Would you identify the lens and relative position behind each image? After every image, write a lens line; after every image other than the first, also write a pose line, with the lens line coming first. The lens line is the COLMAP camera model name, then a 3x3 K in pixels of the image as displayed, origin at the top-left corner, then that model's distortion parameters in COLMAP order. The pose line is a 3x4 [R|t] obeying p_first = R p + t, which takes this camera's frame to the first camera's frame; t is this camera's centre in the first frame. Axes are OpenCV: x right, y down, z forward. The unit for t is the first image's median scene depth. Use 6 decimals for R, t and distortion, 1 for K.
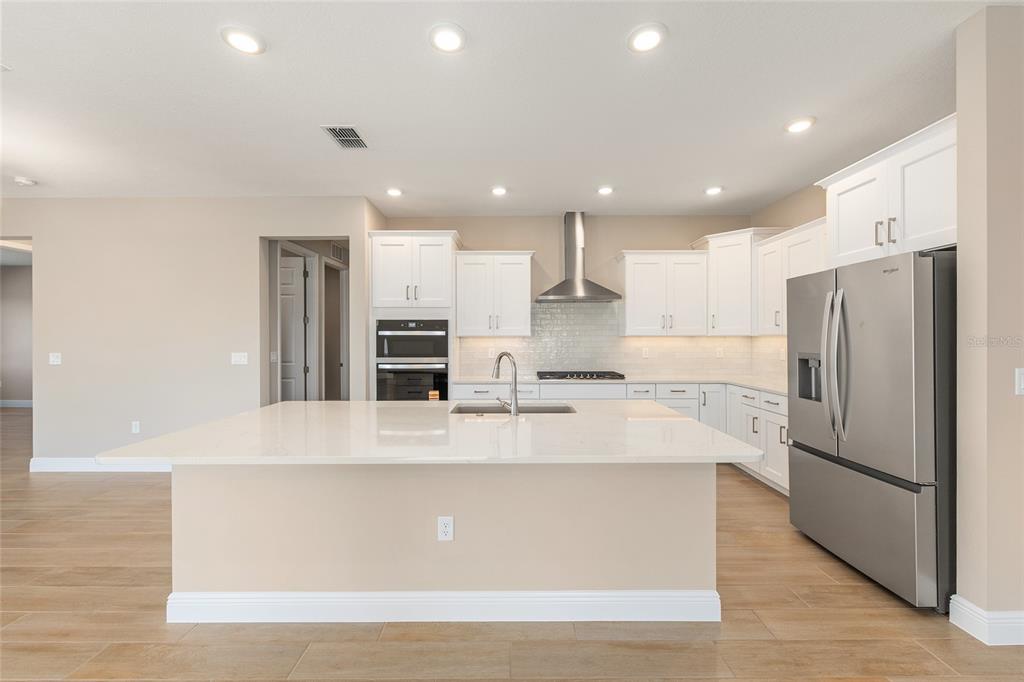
lens RADIAL K [[411.8, 0, 510.2], [0, 411.8, 339.3], [0, 0, 1]] dist [-0.000492, 0.001056]
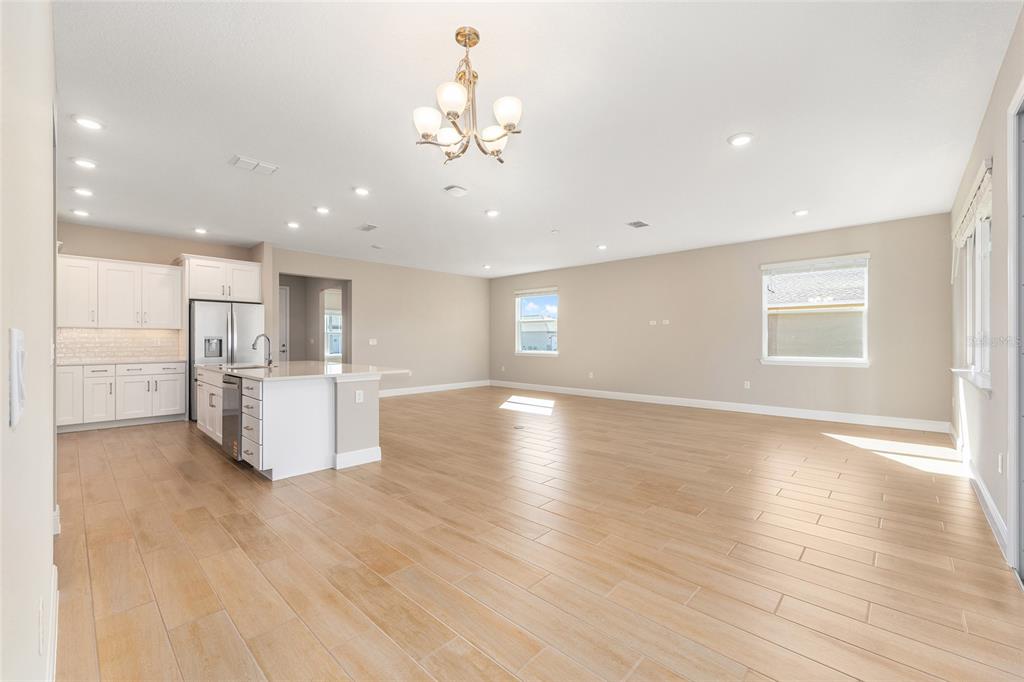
lens RADIAL K [[419.5, 0, 511.9], [0, 419.5, 338.8], [0, 0, 1]] dist [-0.000858, 0.000700]
pose [[-0.730957, 0.005471, 0.682401, -1.283180], [0.006204, 0.999980, -0.001371, 0.036939], [-0.682395, 0.003231, -0.730976, 0.972361]]
